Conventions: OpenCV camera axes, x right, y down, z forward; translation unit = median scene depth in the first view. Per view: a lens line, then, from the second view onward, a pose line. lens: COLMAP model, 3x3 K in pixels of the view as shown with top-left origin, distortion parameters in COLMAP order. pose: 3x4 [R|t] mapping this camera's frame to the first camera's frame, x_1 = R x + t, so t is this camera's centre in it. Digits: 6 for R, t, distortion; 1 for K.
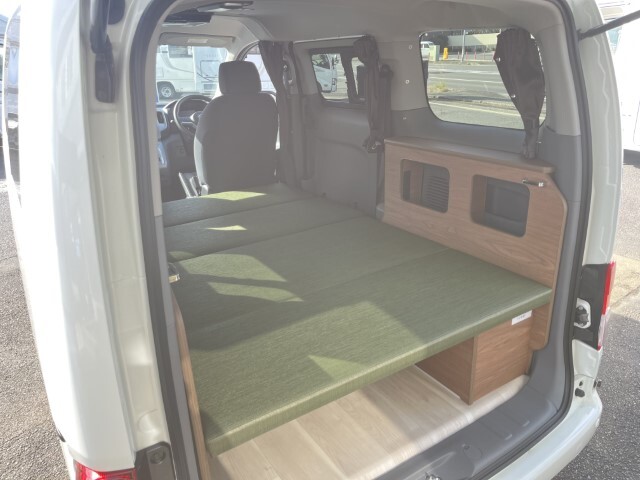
lens RADIAL K [[490.4, 0, 319.8], [0, 490.4, 237.4], [0, 0, 1]] dist [0.005831, 0.001395]
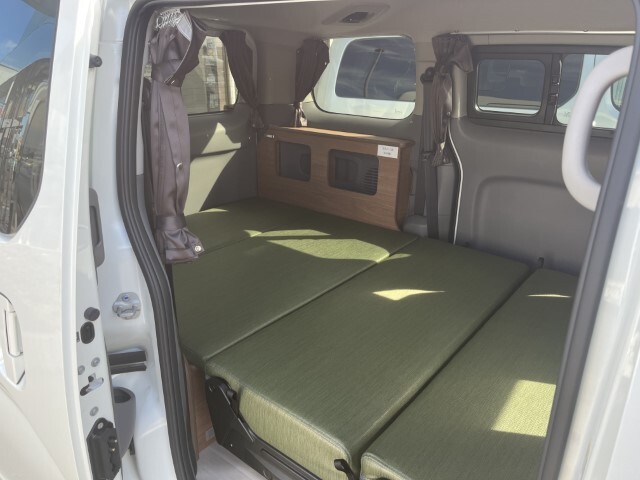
lens RADIAL K [[490.4, 0, 319.8], [0, 490.4, 237.4], [0, 0, 1]] dist [0.005831, 0.001395]
pose [[-0.949573, 0.126268, -0.286998, 0.147547], [-0.092681, 0.761394, 0.641631, -0.696785], [0.299536, 0.635874, -0.711296, 1.892170]]
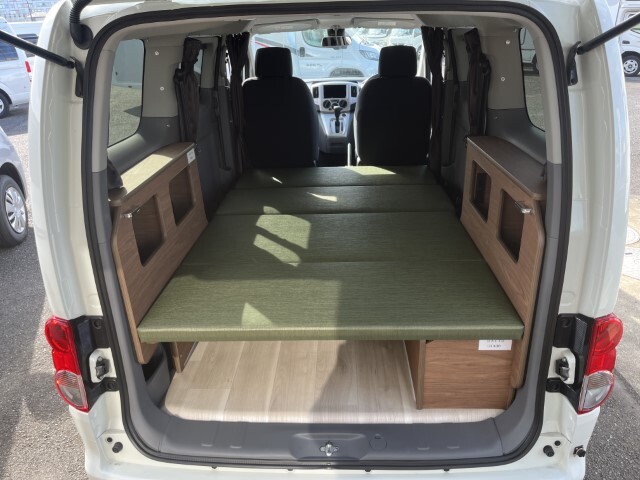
lens RADIAL K [[490.4, 0, 319.8], [0, 490.4, 237.4], [0, 0, 1]] dist [0.005831, 0.001395]
pose [[0.820038, 0.231289, -0.523491, 0.565746], [-0.196990, 0.972878, 0.121256, -0.085318], [0.537338, 0.003688, 0.843359, 0.029098]]
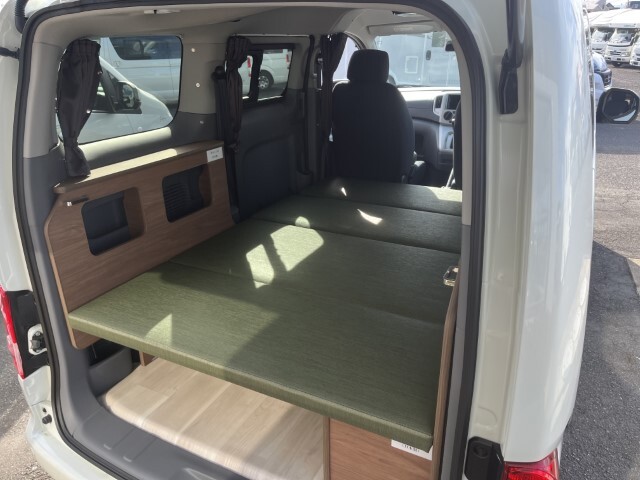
lens RADIAL K [[491.5, 0, 320.0], [0, 491.5, 240.0], [0, 0, 1]] dist [-0.004246, -0.000339]
pose [[0.502544, 0.353097, -0.789159, 0.777178], [-0.306605, 0.926255, 0.219190, -0.224120], [0.808358, 0.131808, 0.573746, 0.439808]]
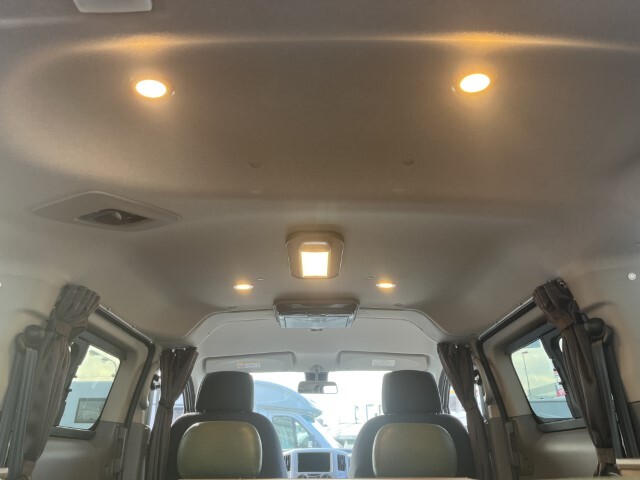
lens RADIAL K [[490.4, 0, 319.8], [0, 490.4, 237.4], [0, 0, 1]] dist [0.005831, 0.001395]
pose [[0.847921, -0.194334, -0.493218, 0.205646], [-0.199162, 0.745453, -0.636109, -0.018471], [0.491289, 0.637601, 0.593381, 0.602125]]
